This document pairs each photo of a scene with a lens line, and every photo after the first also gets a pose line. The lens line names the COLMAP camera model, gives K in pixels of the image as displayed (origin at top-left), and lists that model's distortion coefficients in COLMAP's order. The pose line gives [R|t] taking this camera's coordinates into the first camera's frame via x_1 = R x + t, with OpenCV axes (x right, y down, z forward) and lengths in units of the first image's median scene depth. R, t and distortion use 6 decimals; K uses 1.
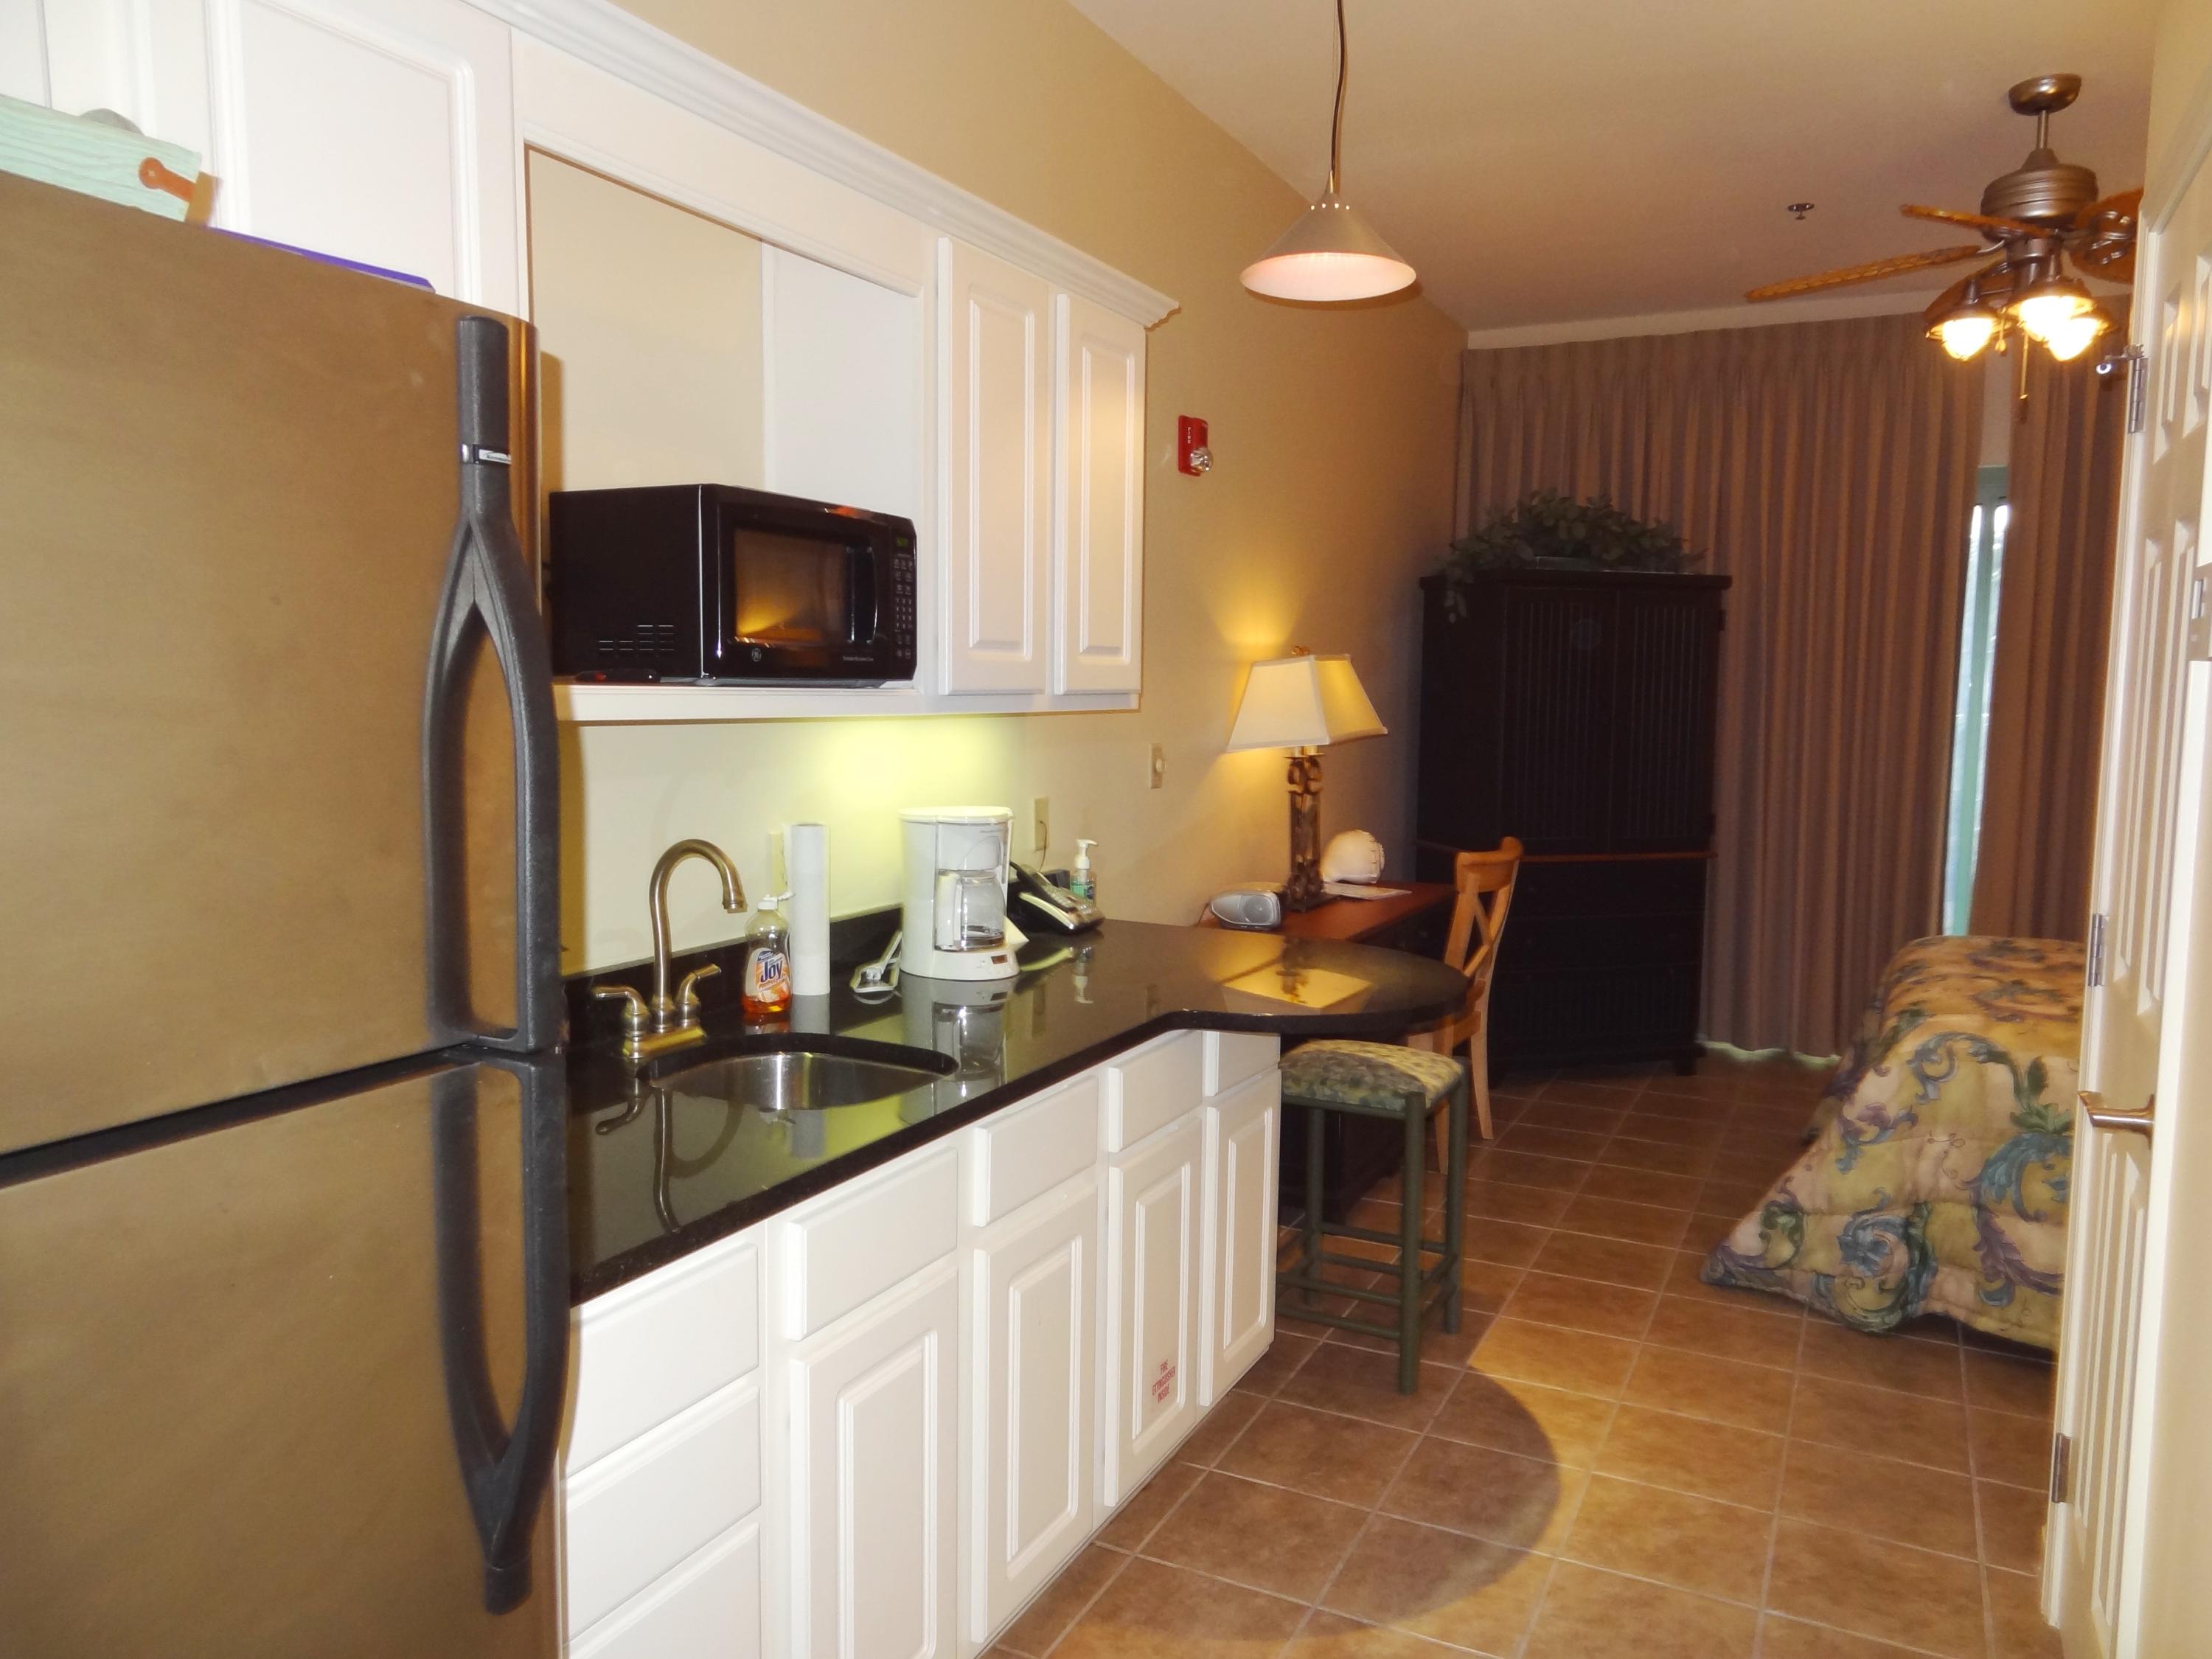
lens RADIAL K [[1539.2, 0, 1119.8], [0, 1539.2, 850.1], [0, 0, 1]] dist [0.006317, 0.003023]
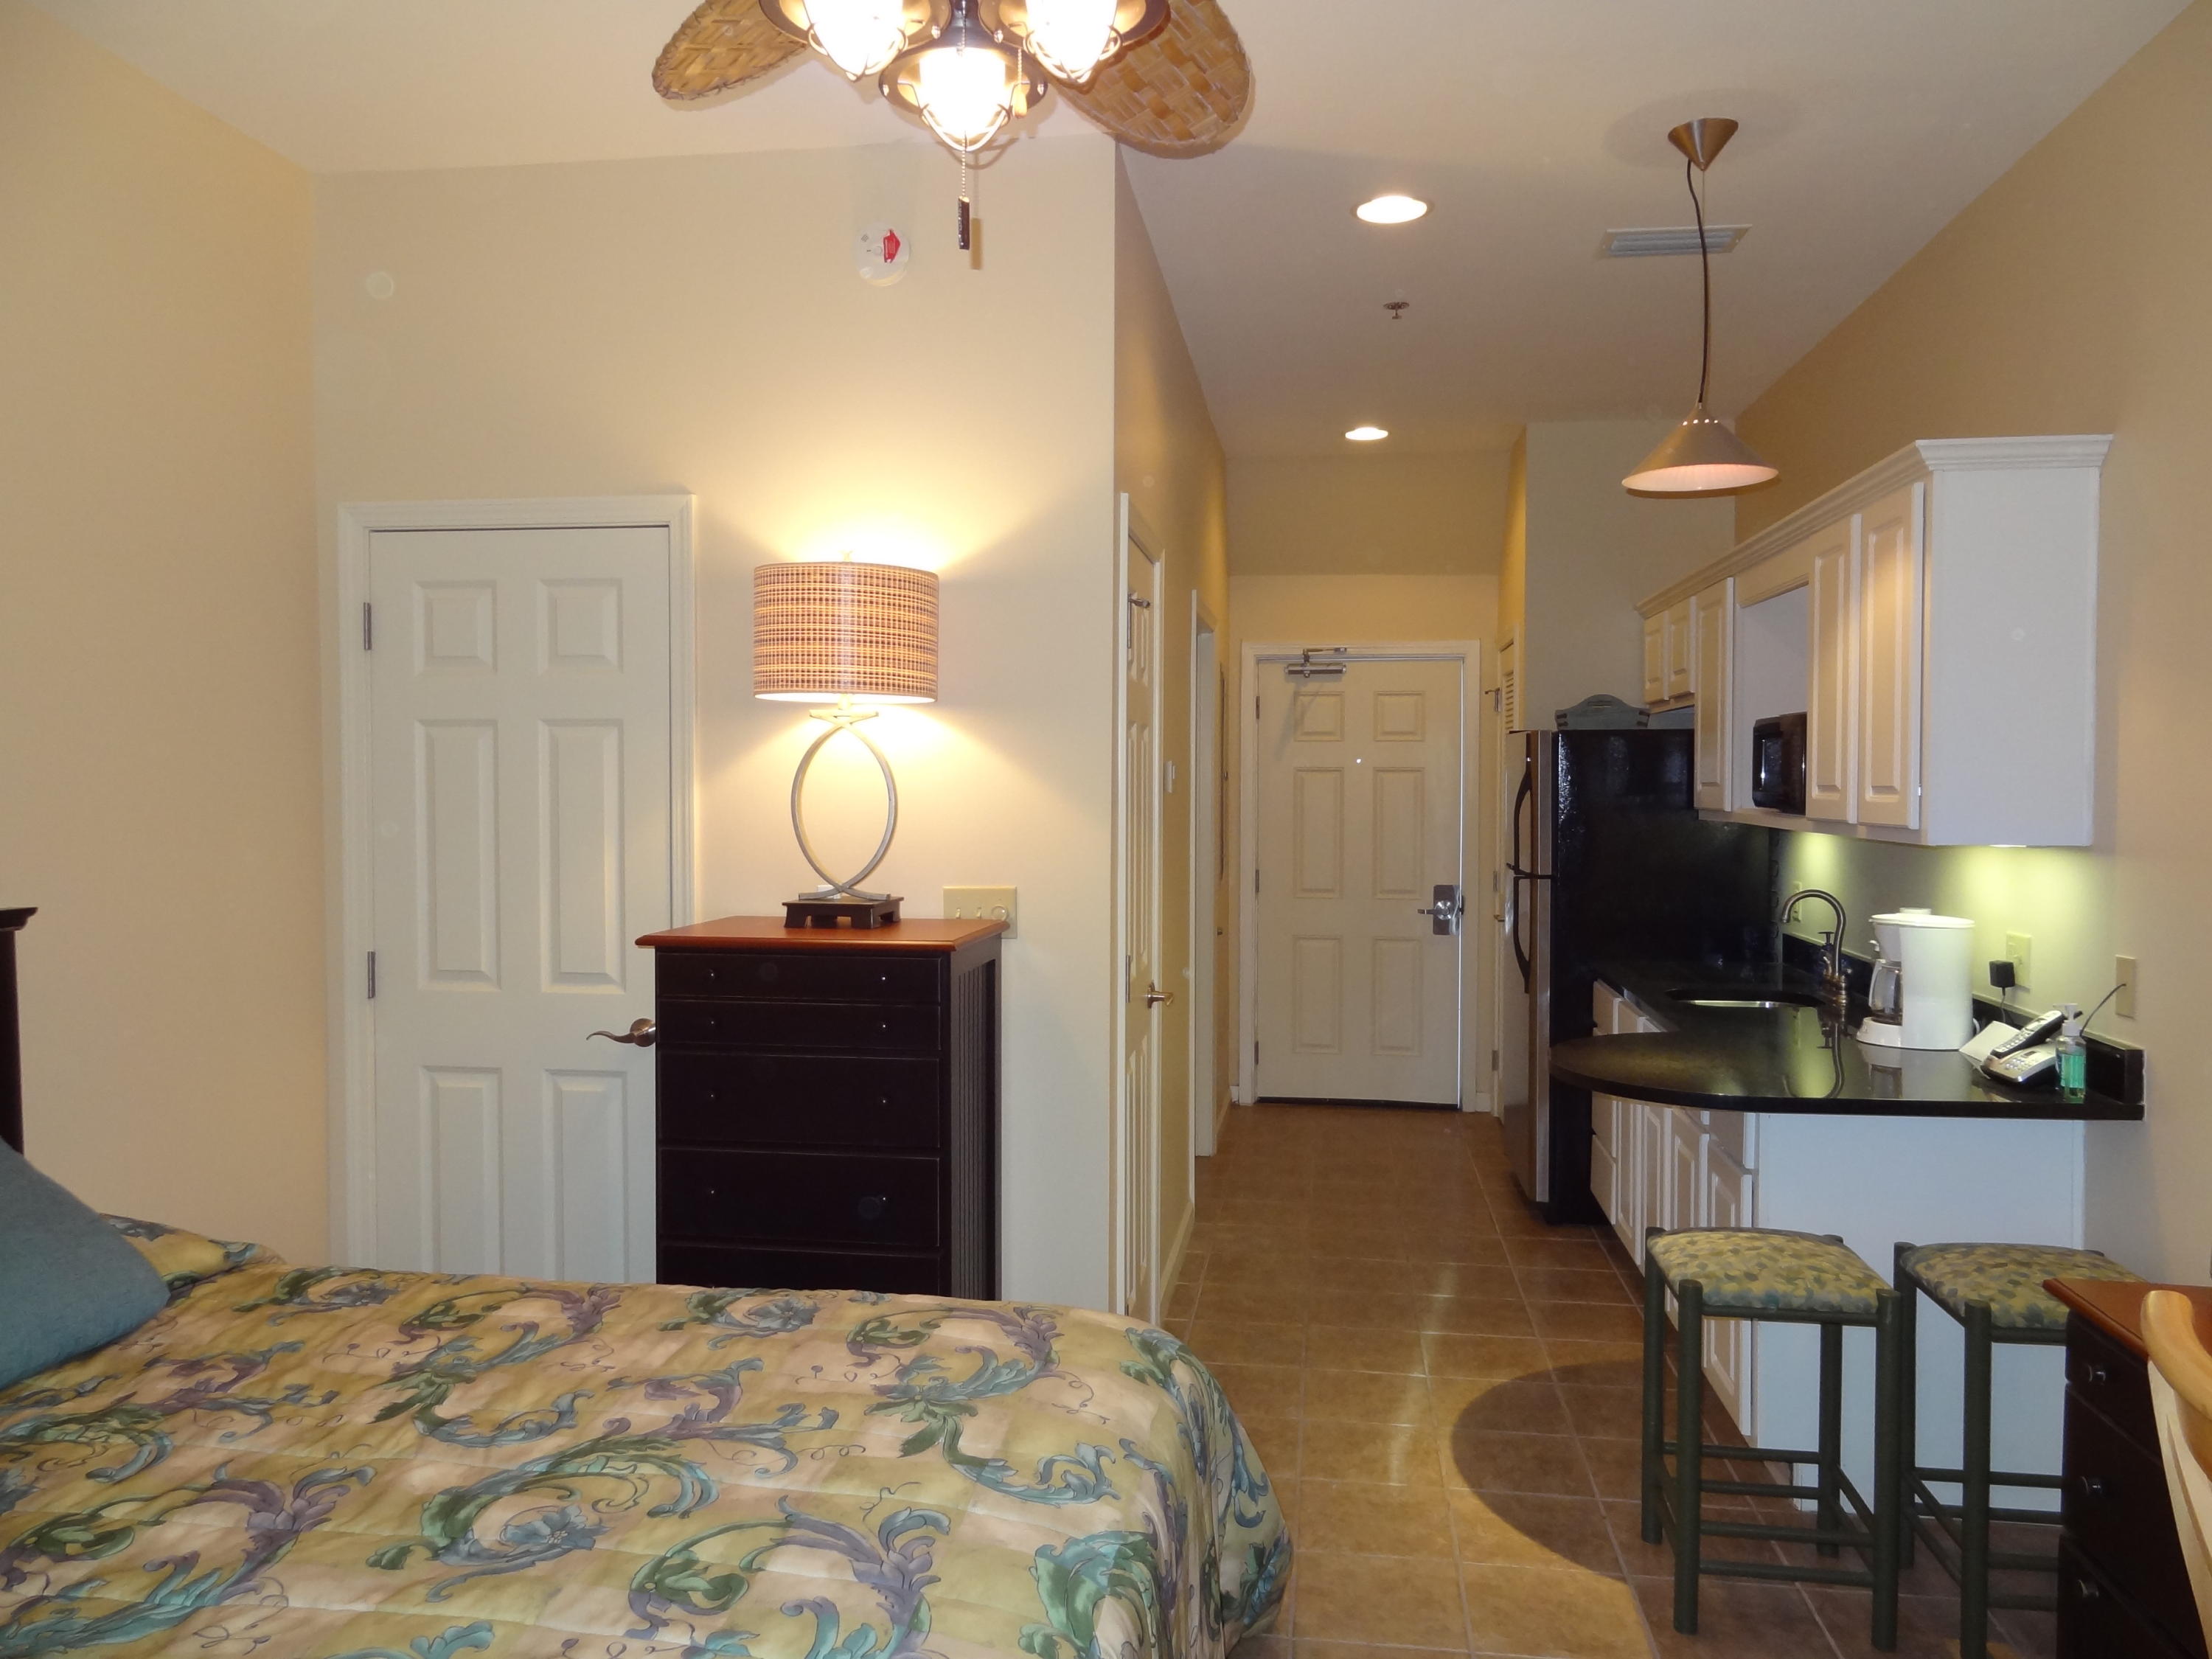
lens RADIAL K [[1539.2, 0, 1119.8], [0, 1539.2, 850.1], [0, 0, 1]] dist [0.006317, 0.003023]
pose [[-0.946489, 0.000332, -0.322736, 0.737455], [-0.050046, 0.987752, 0.147787, -0.186349], [0.318832, 0.156030, -0.934880, 1.564527]]
